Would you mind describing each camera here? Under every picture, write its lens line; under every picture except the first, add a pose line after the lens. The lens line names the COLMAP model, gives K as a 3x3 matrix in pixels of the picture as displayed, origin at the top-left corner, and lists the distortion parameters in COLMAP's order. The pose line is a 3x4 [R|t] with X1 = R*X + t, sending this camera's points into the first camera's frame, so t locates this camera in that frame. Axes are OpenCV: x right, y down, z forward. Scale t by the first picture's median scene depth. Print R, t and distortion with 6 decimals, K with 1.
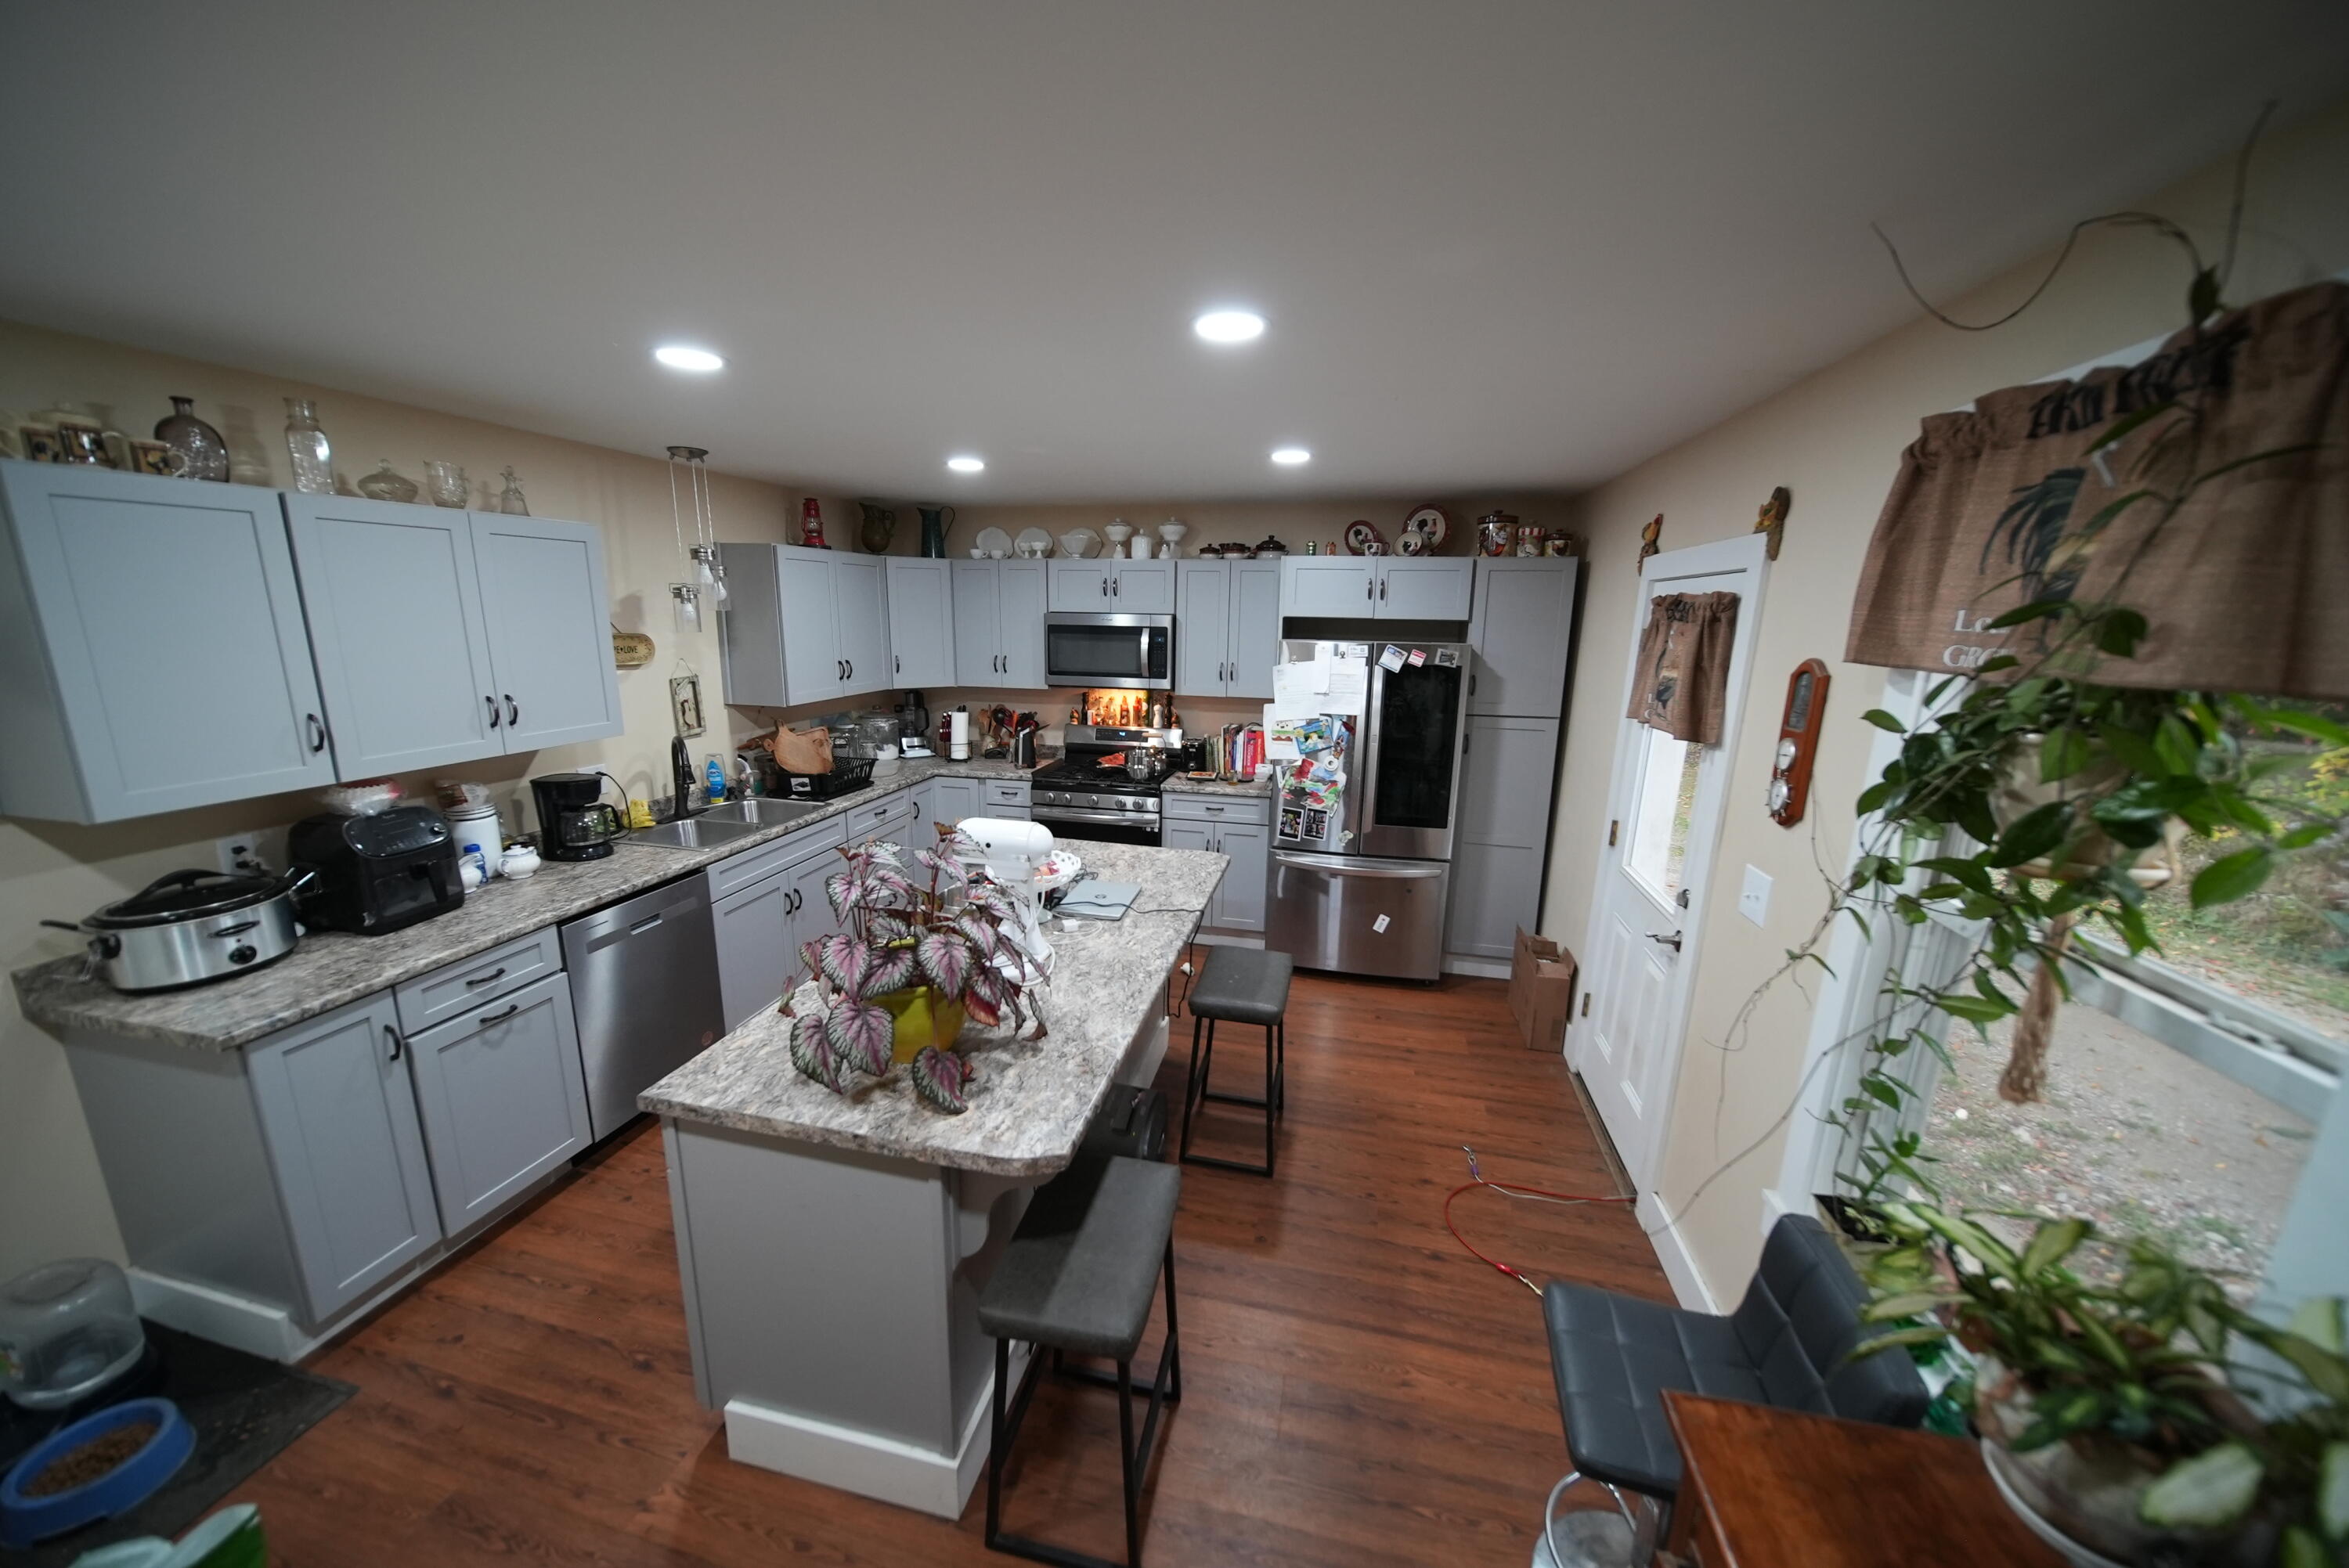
lens RADIAL K [[829.4, 0, 1160.7], [0, 829.4, 790.4], [0, 0, 1]] dist [0.000925, 0.000001]
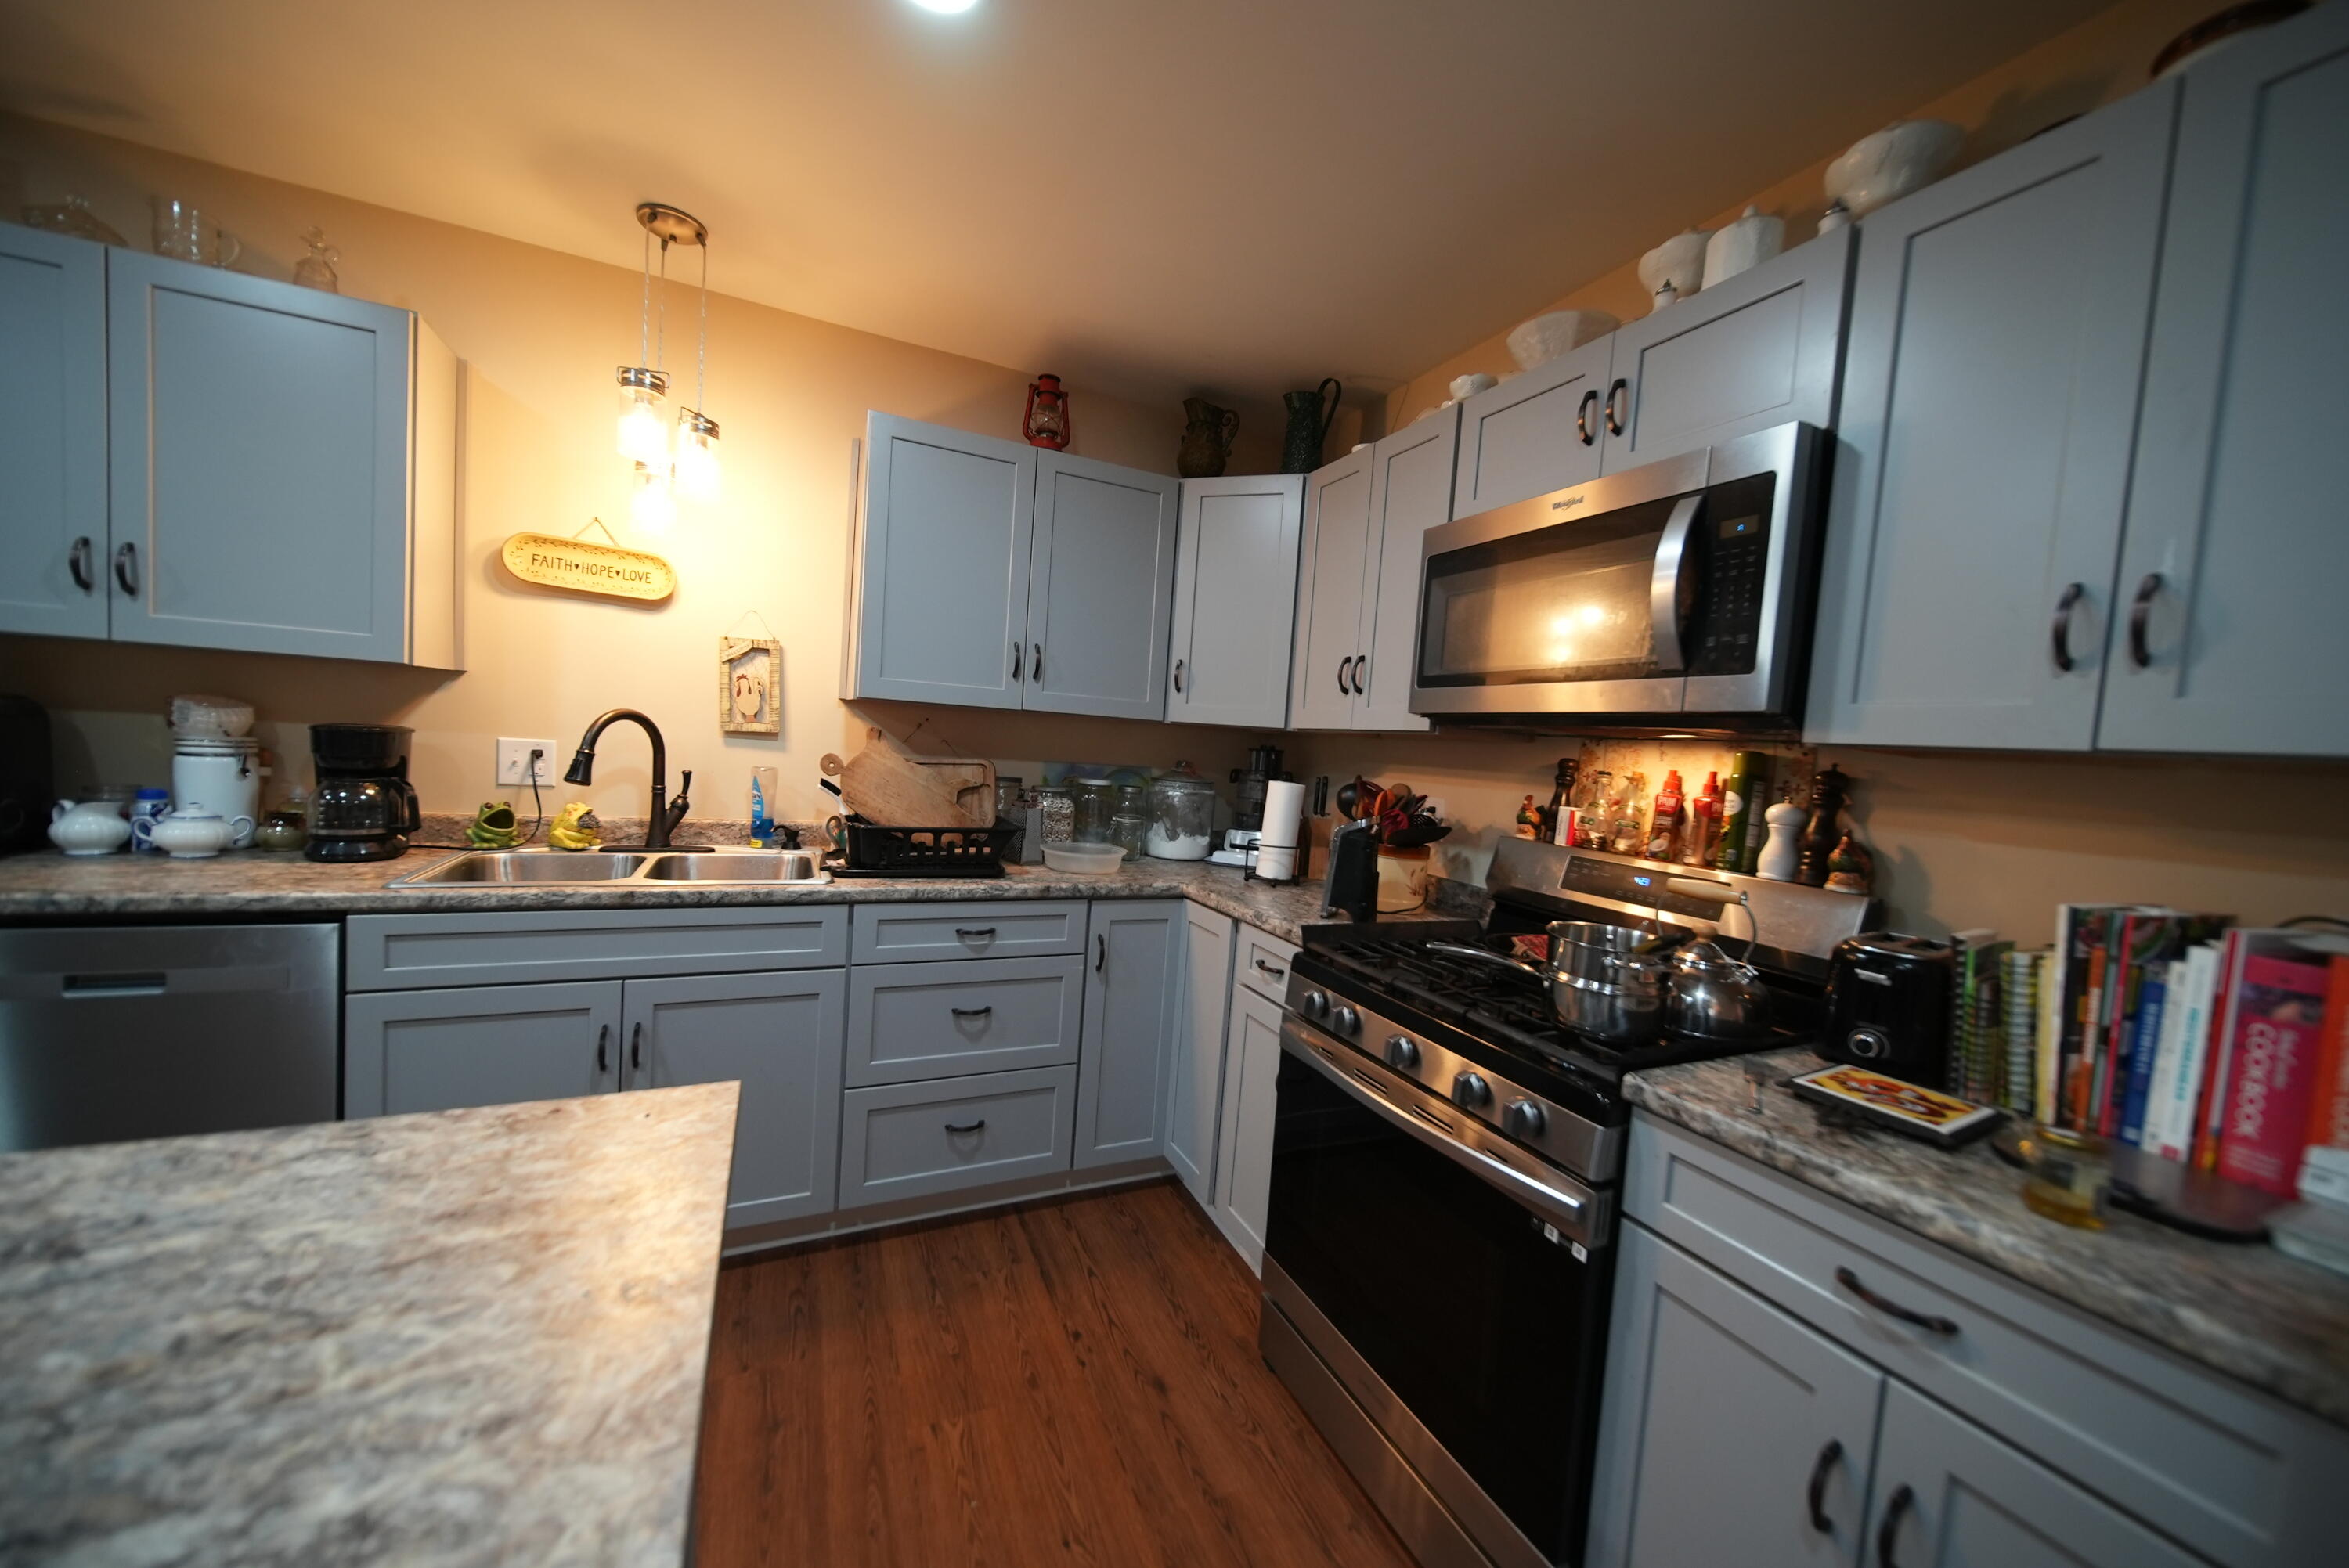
lens RADIAL K [[829.4, 0, 1171.9], [0, 829.4, 781.8], [0, 0, 1]] dist [0.000925, 0.000001]
pose [[0.603228, 0.062856, -0.795088, 0.102473], [-0.230255, 0.968167, -0.098155, -0.033945], [0.763609, 0.242283, 0.598498, 0.694369]]
